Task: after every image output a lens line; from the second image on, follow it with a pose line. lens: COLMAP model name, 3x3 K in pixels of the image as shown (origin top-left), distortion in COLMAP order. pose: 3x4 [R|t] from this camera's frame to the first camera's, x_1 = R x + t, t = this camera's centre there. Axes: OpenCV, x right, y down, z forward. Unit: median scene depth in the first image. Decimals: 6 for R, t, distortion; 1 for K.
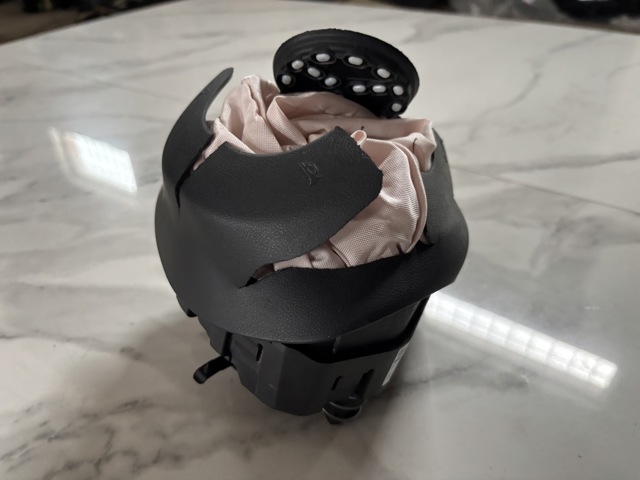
lens RADIAL K [[483.5, 0, 320.0], [0, 483.5, 240.0], [0, 0, 1]] dist [0.018933, -0.050725]
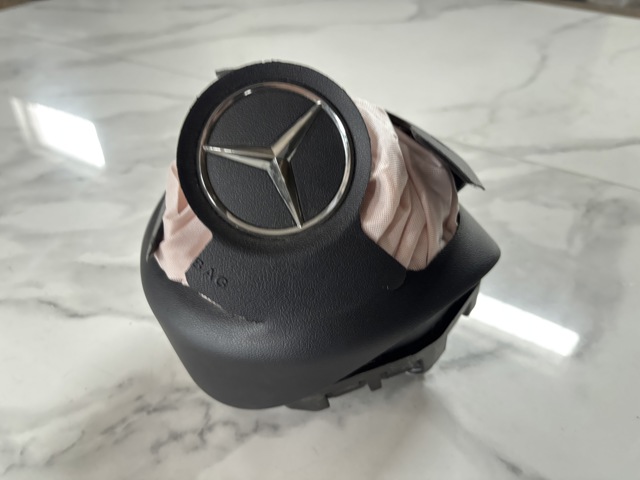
lens RADIAL K [[484.7, 0, 307.7], [0, 484.7, 241.4], [0, 0, 1]] dist [0.008345, -0.034398]
pose [[0.998696, -0.000434, 0.051054, -0.169413], [-0.002402, 0.998458, 0.055462, -0.010986], [-0.050999, -0.055512, 0.997155, -0.030091]]
